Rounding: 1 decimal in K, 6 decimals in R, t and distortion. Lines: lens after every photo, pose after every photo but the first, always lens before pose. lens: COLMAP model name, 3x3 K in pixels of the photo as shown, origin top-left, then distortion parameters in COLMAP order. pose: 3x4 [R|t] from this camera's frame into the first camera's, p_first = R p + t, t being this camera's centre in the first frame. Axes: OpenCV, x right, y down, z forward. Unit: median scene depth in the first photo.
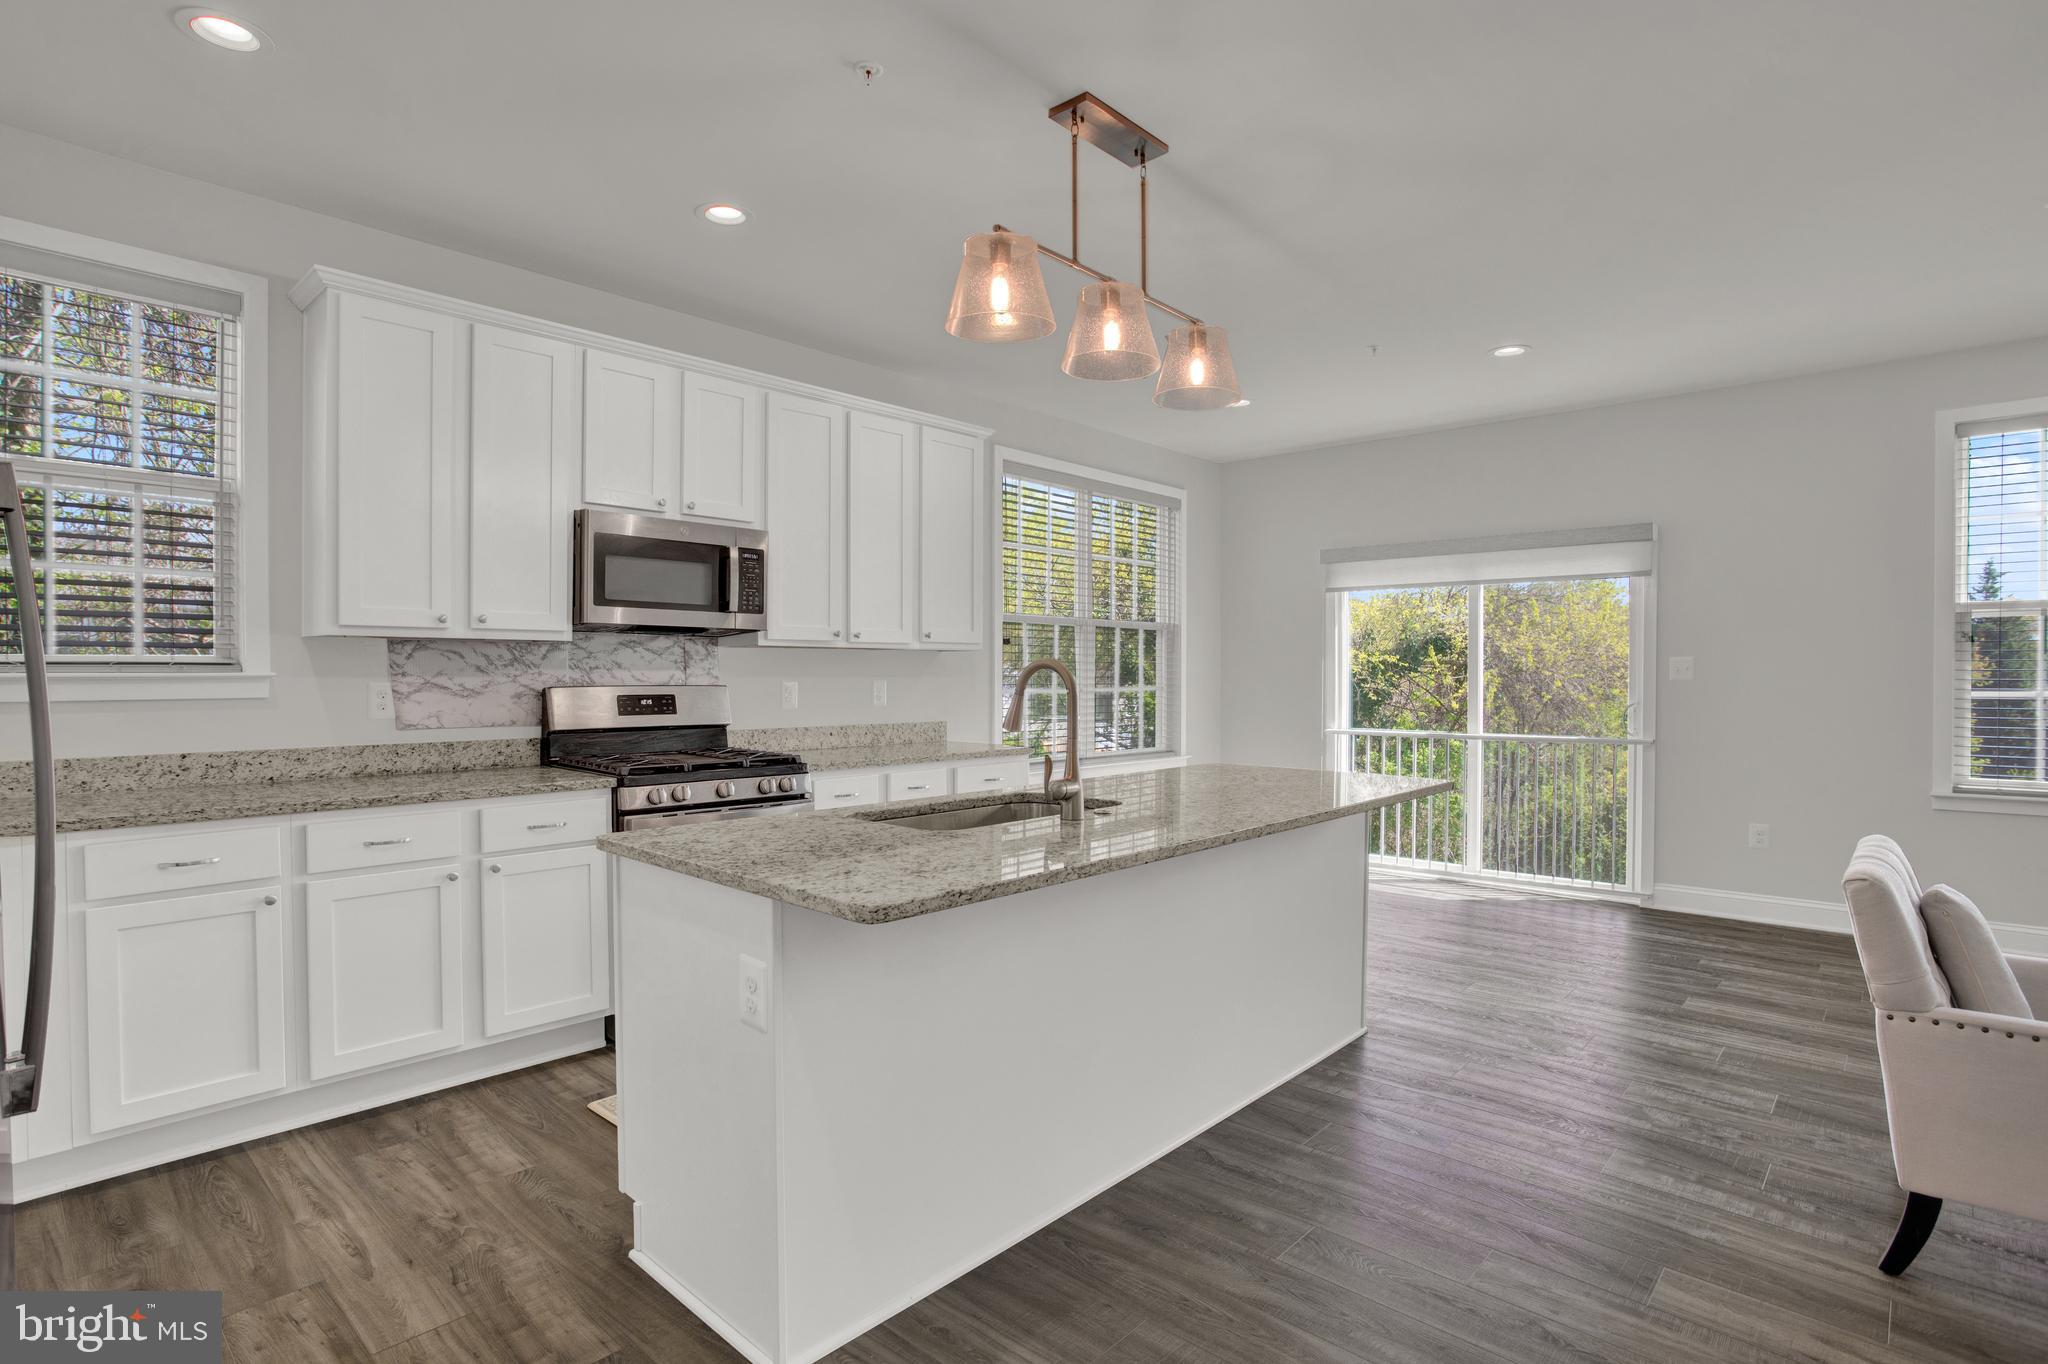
lens RADIAL K [[1018.6, 0, 1022.3], [0, 1018.6, 683.9], [0, 0, 1]] dist [-0.071774, 0.034296]
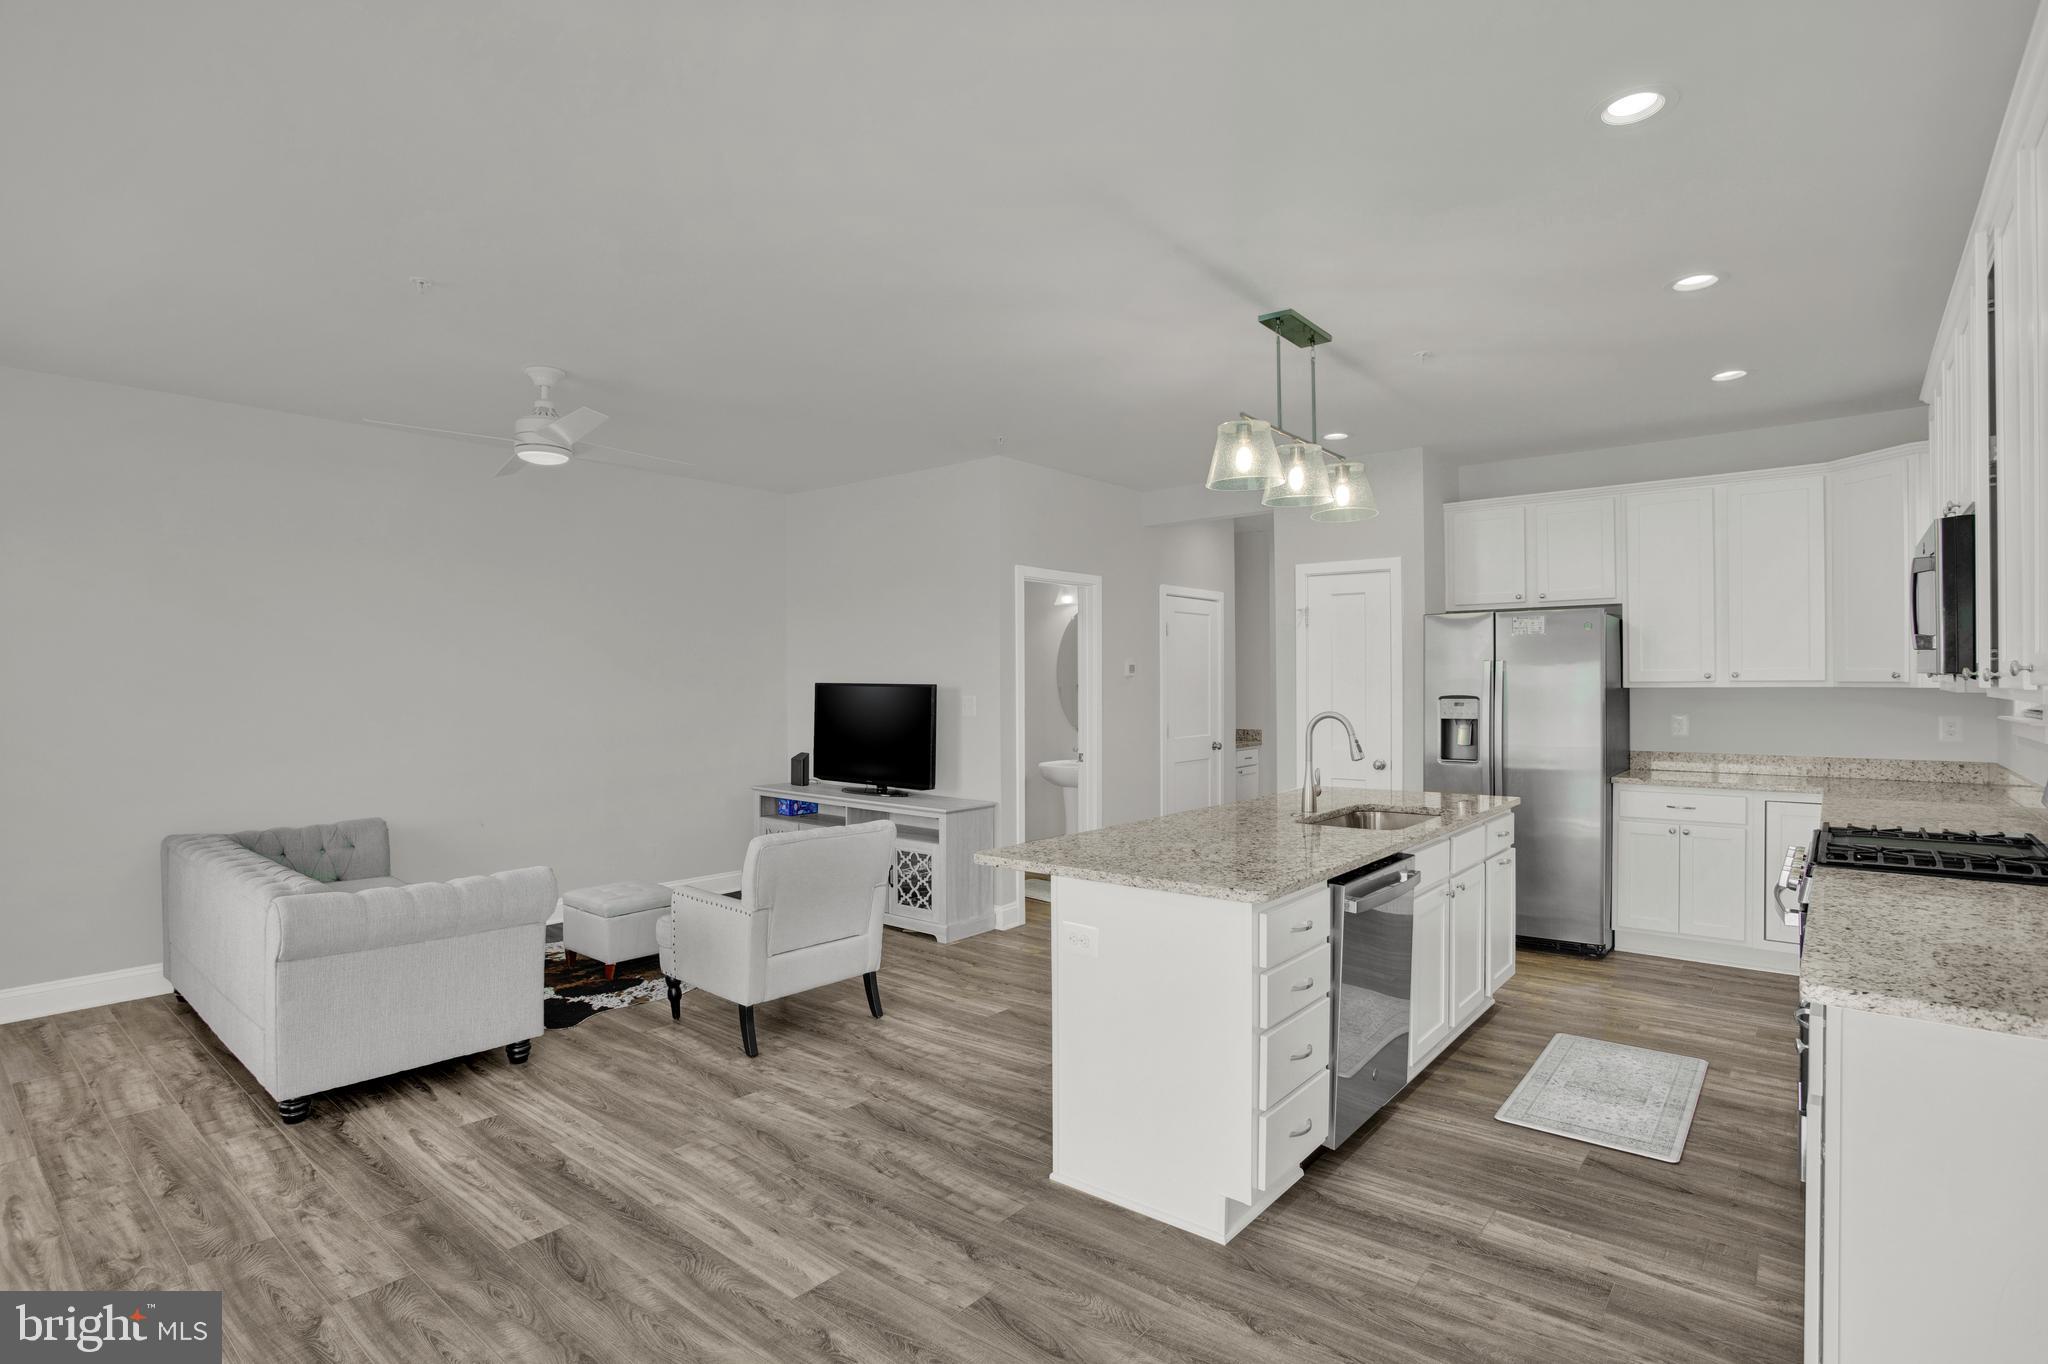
lens RADIAL K [[1018.6, 0, 1022.3], [0, 1018.6, 683.9], [0, 0, 1]] dist [-0.071774, 0.034296]
pose [[-0.998484, 0.001571, -0.055019, 0.335737], [0.001211, 0.999978, 0.006574, -0.044971], [0.055028, 0.006497, -0.998464, 1.464439]]
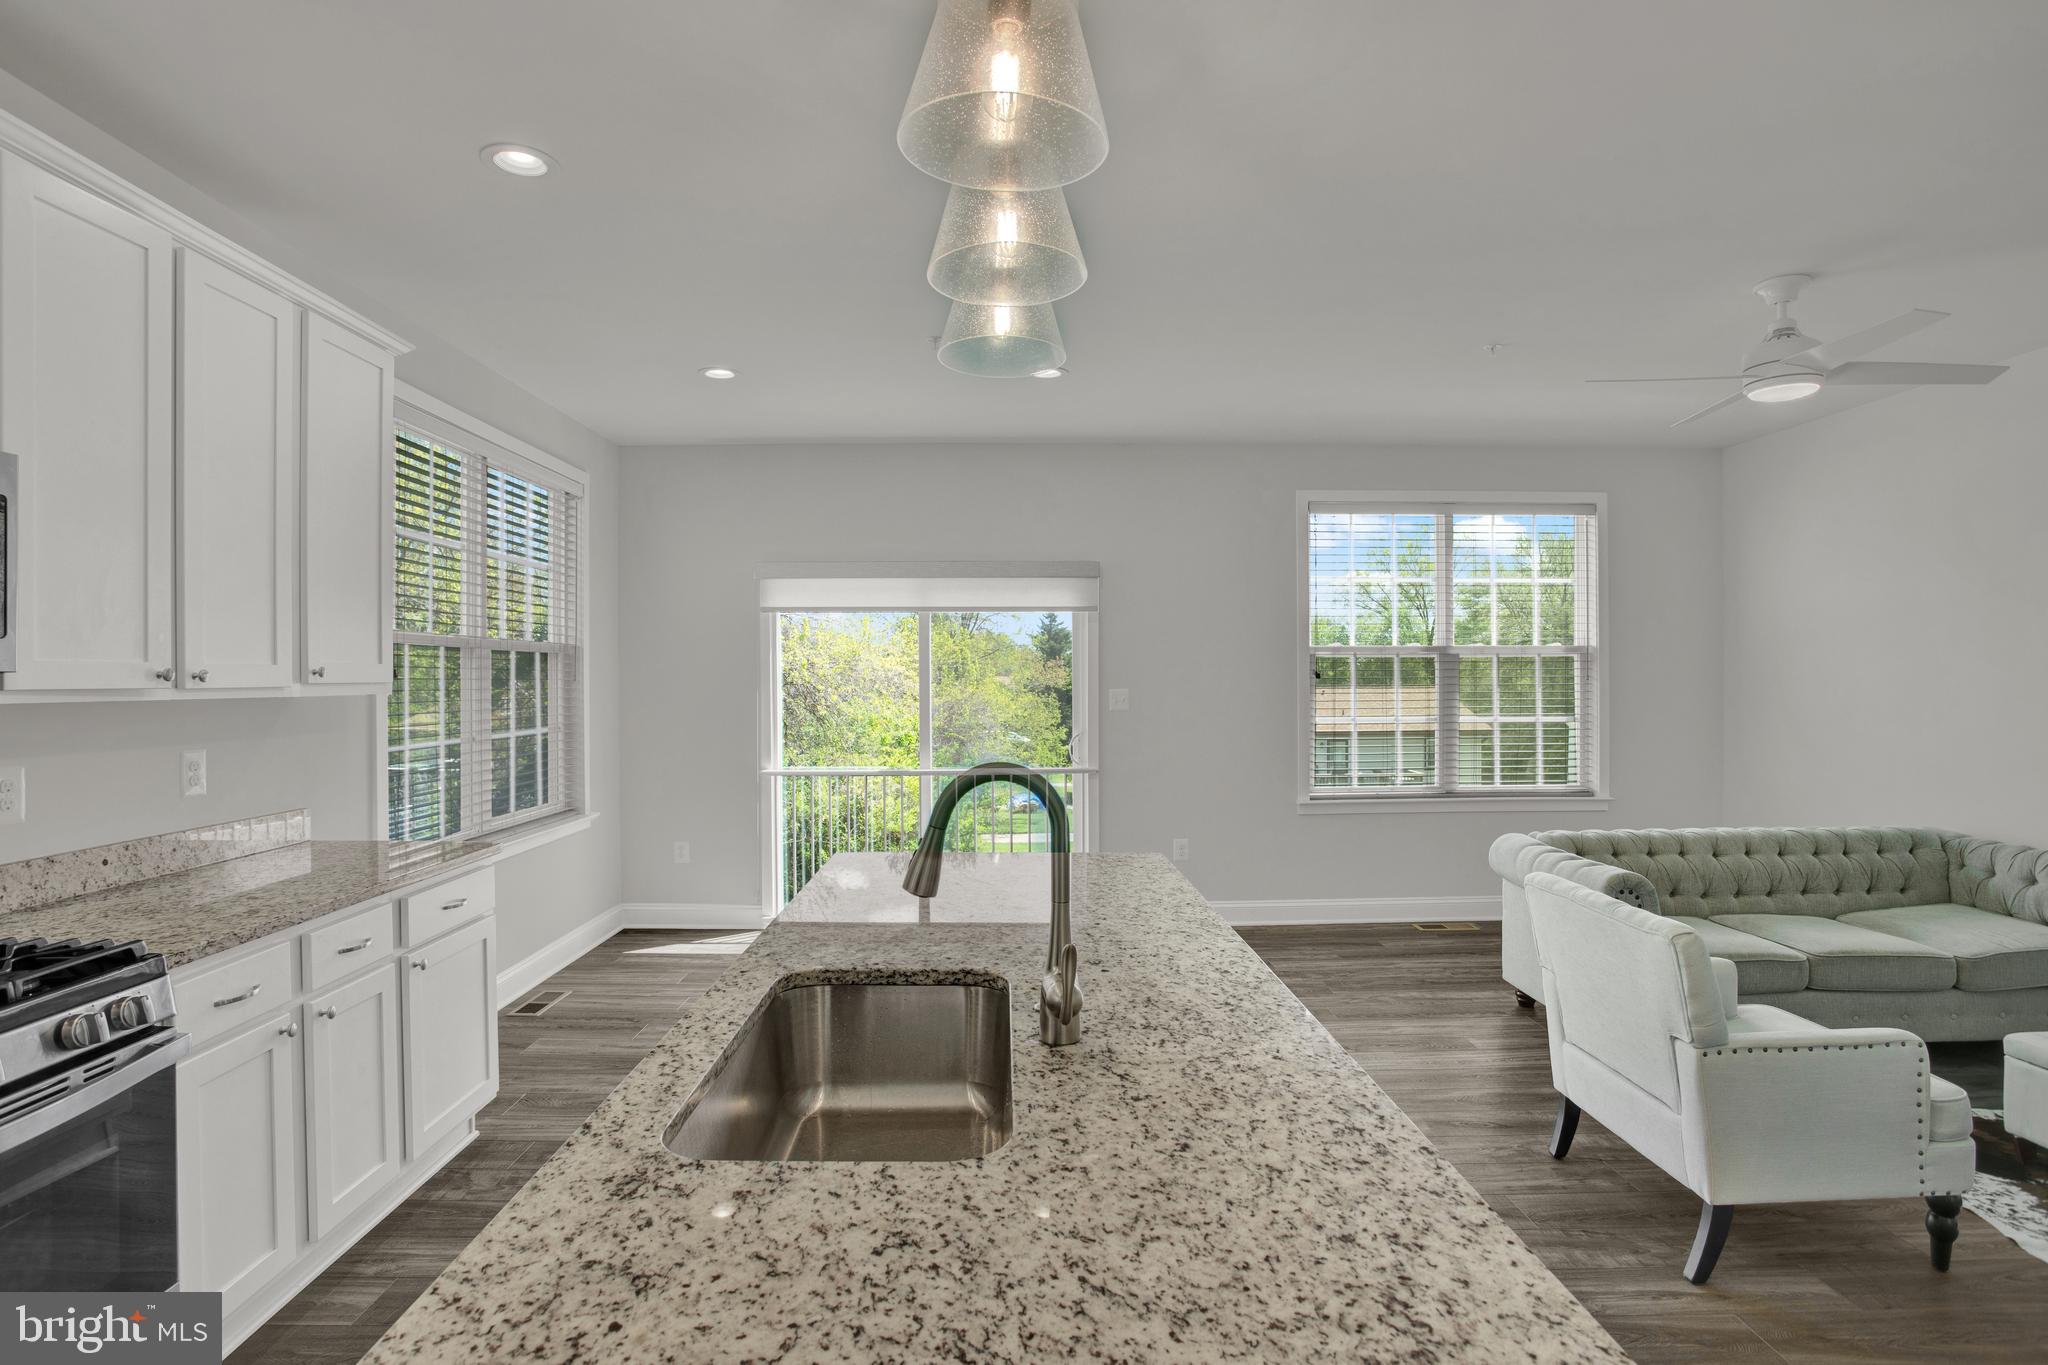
lens RADIAL K [[1018.6, 0, 1022.3], [0, 1018.6, 684.4], [0, 0, 1]] dist [-0.071774, 0.034296]
pose [[0.728837, -0.006599, 0.684655, -0.203719], [0.010535, 0.999943, -0.001577, -0.039009], [-0.684606, 0.008362, 0.728865, 0.336094]]
